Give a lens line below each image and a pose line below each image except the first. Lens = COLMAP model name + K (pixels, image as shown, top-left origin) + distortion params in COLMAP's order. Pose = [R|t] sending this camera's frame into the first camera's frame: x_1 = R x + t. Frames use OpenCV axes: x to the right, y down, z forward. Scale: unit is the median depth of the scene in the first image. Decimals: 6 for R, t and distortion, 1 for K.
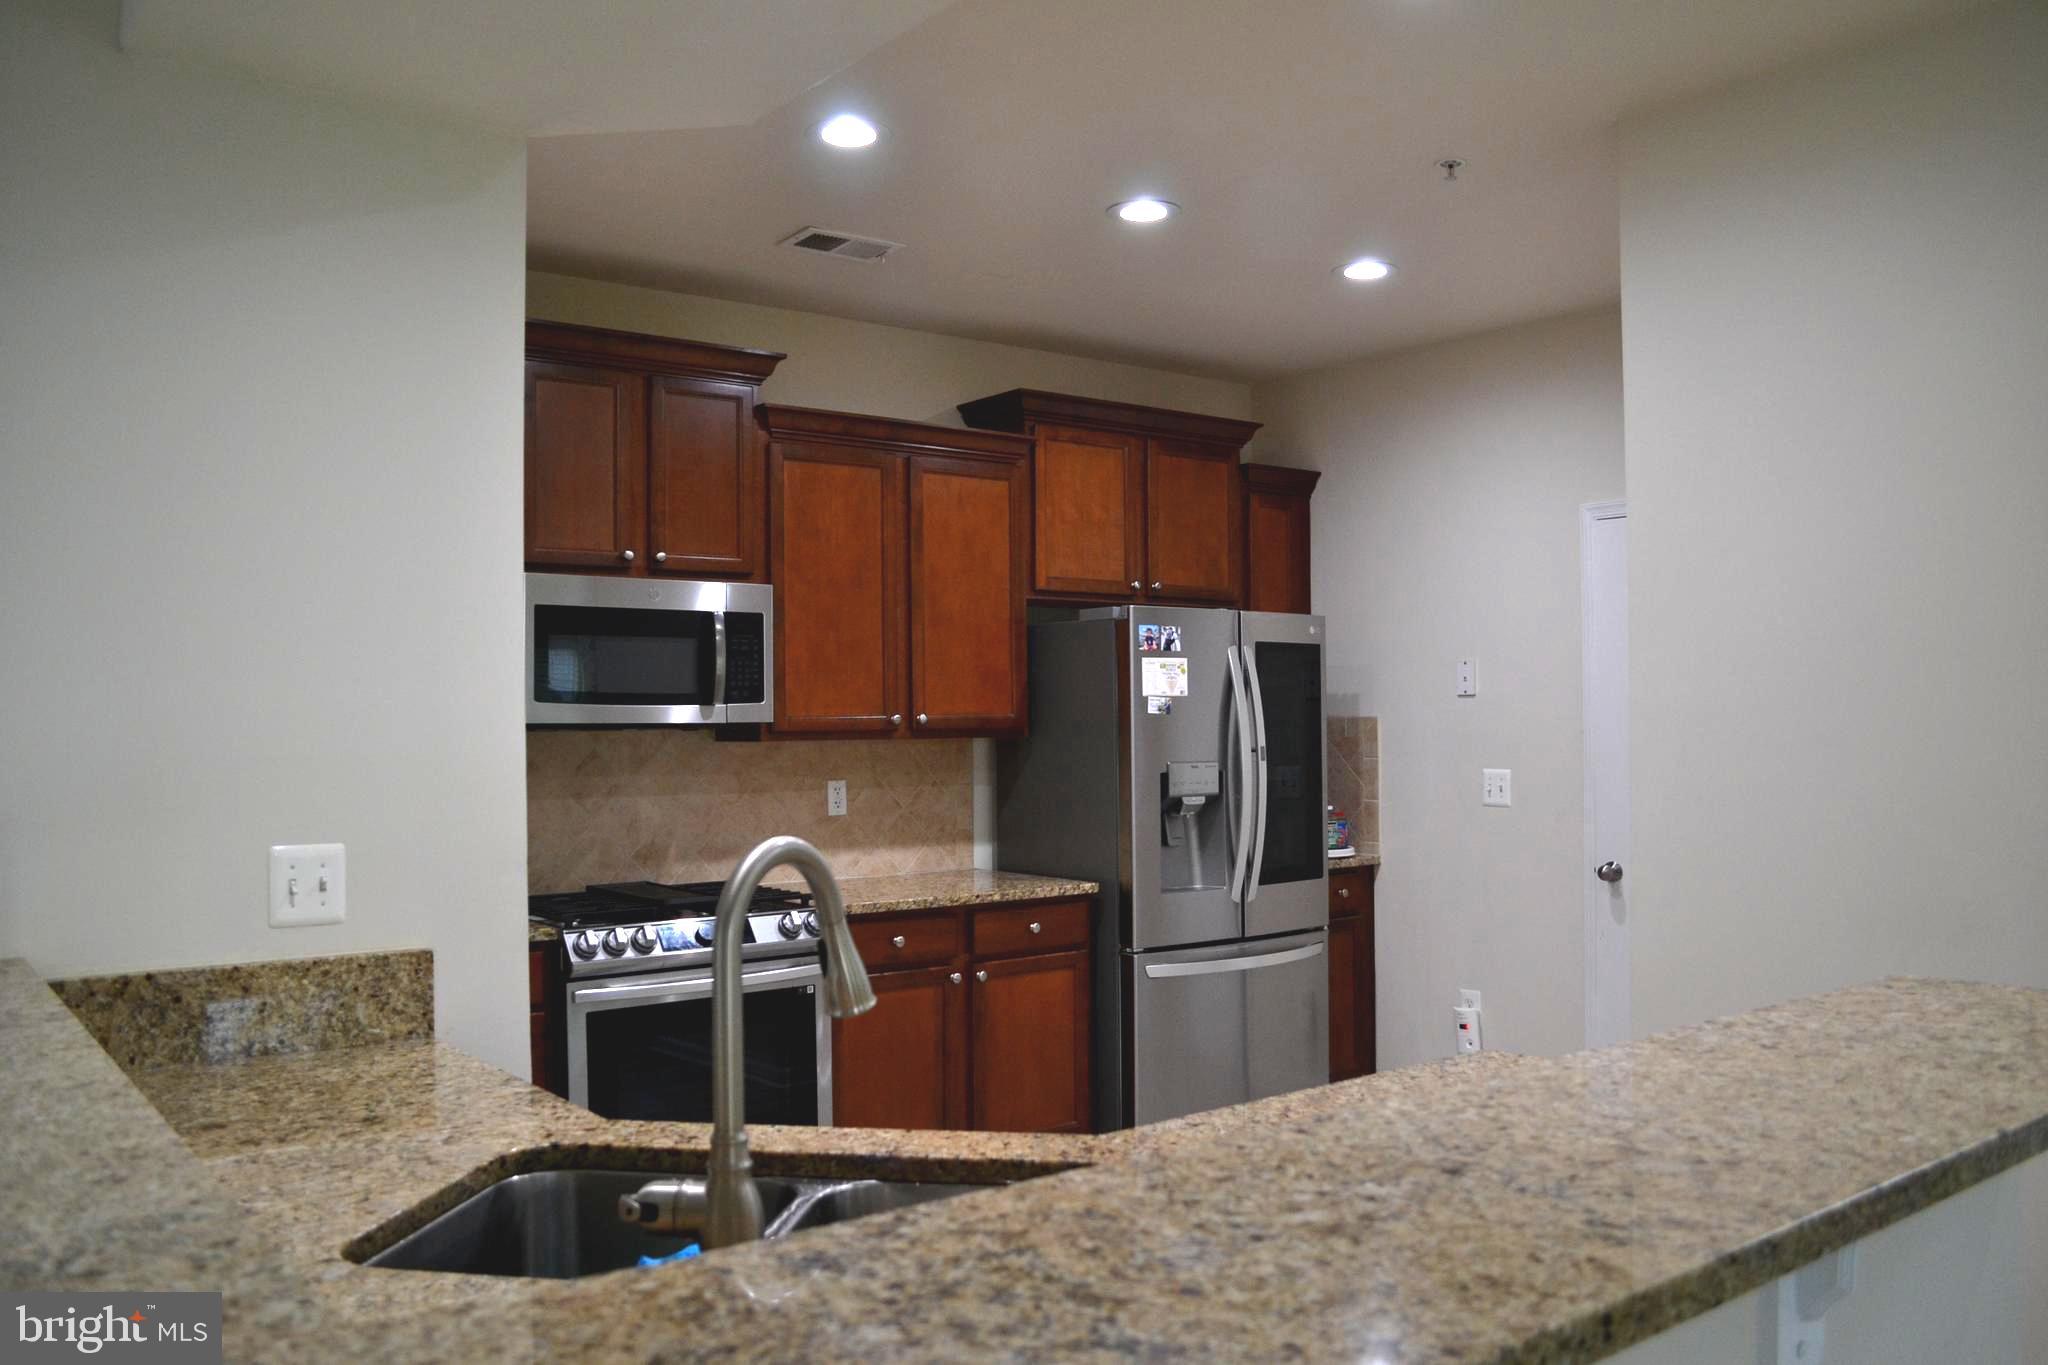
lens RADIAL K [[1629.3, 0, 1013.3], [0, 1629.3, 686.3], [0, 0, 1]] dist [-0.081851, 0.011928]
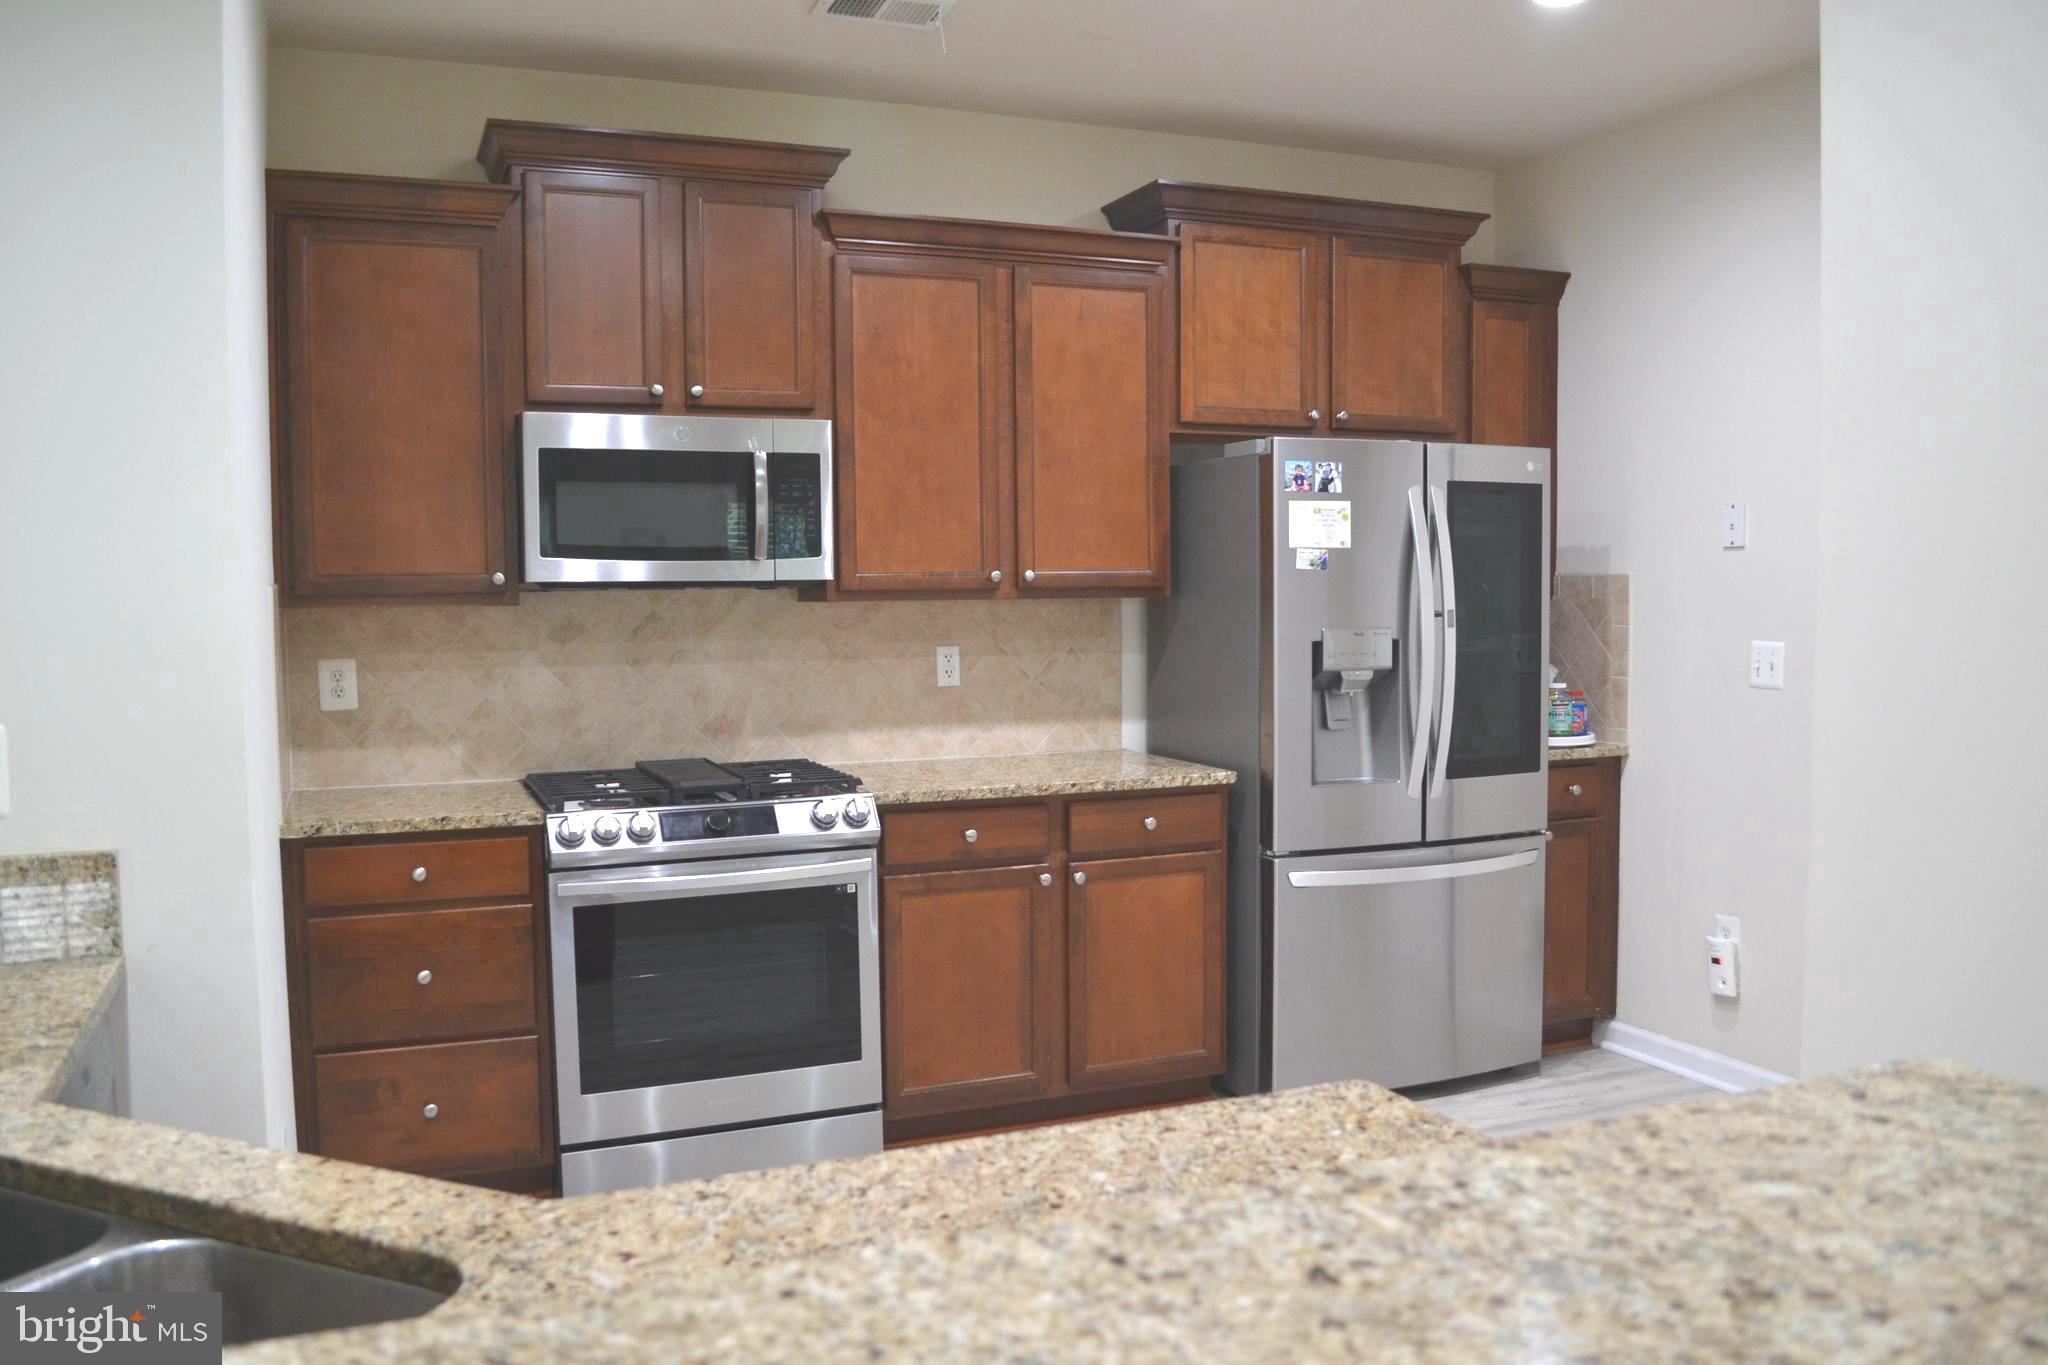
lens RADIAL K [[1629.3, 0, 1034.5], [0, 1629.3, 680.7], [0, 0, 1]] dist [-0.081851, 0.011928]
pose [[0.968671, 0.014669, -0.247914, 0.158025], [0.005752, 0.996661, 0.081444, 0.005329], [0.248281, -0.080318, 0.965353, 0.169754]]
